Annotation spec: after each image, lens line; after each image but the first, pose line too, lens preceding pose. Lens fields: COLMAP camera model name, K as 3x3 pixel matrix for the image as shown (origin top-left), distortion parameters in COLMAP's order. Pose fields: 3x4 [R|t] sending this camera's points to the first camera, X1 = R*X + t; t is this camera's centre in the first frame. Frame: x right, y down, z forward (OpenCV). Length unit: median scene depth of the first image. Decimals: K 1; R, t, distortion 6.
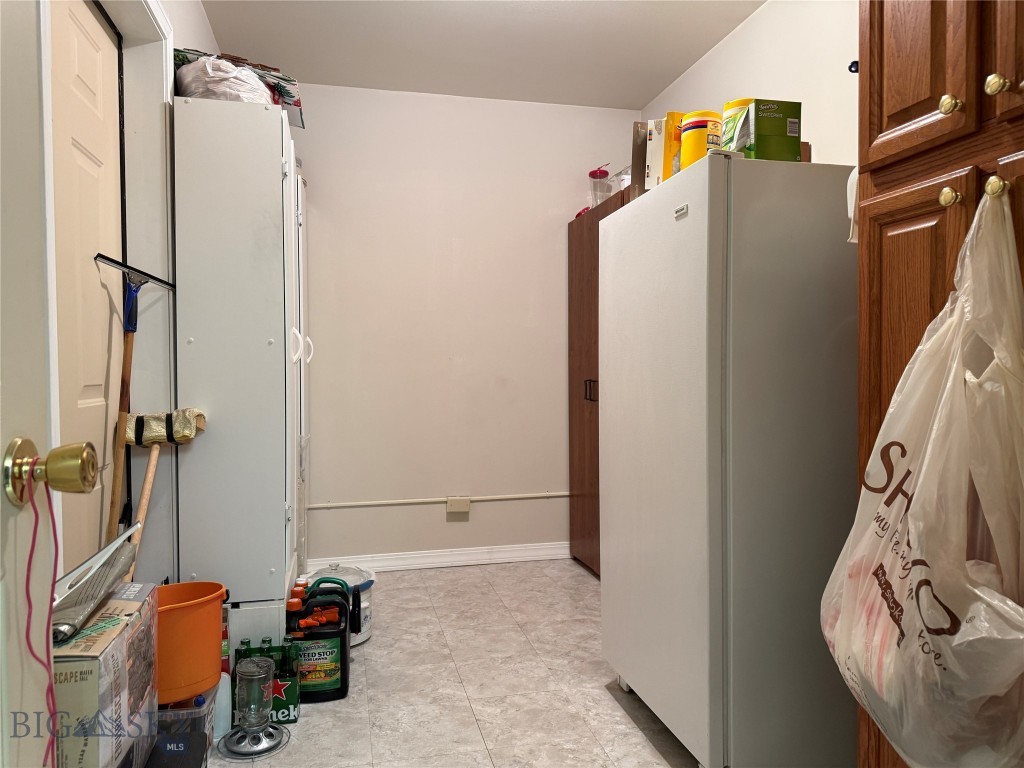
lens RADIAL K [[727.5, 0, 511.7], [0, 727.5, 381.7], [0, 0, 1]] dist [0.052480, -0.053195]
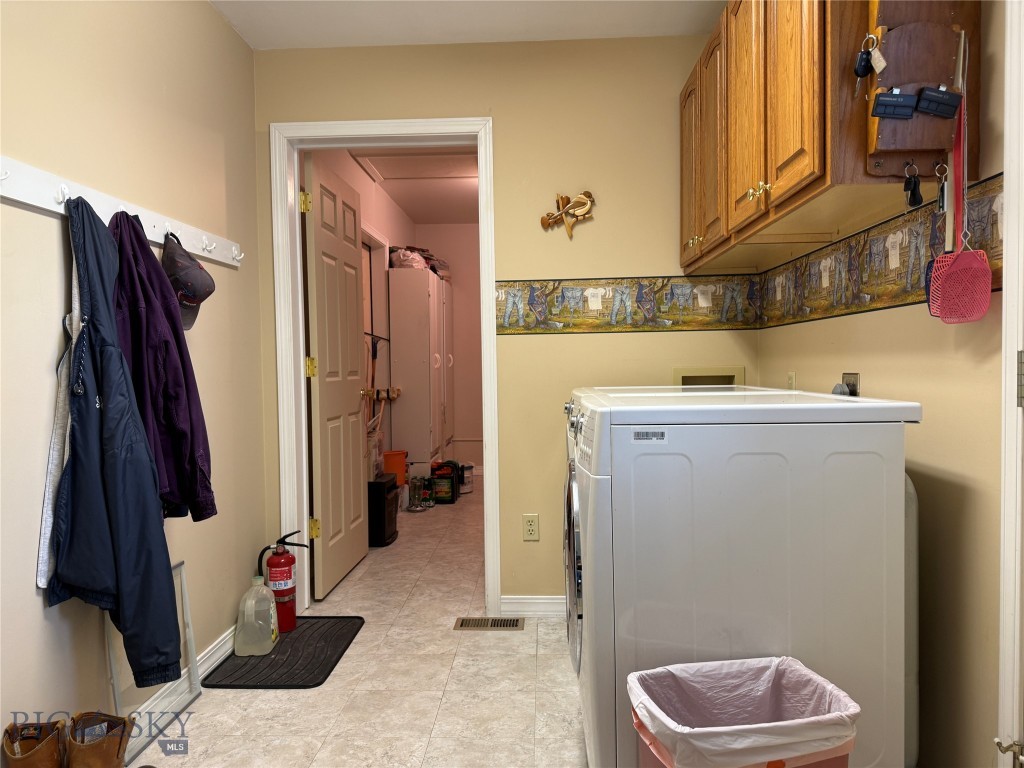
lens RADIAL K [[727.5, 0, 515.1], [0, 727.5, 386.5], [0, 0, 1]] dist [0.052480, -0.053195]
pose [[0.960017, 0.002908, -0.279928, 0.697852], [0.002043, 0.999847, 0.017394, -0.009145], [0.279936, -0.017270, 0.959863, -1.370257]]
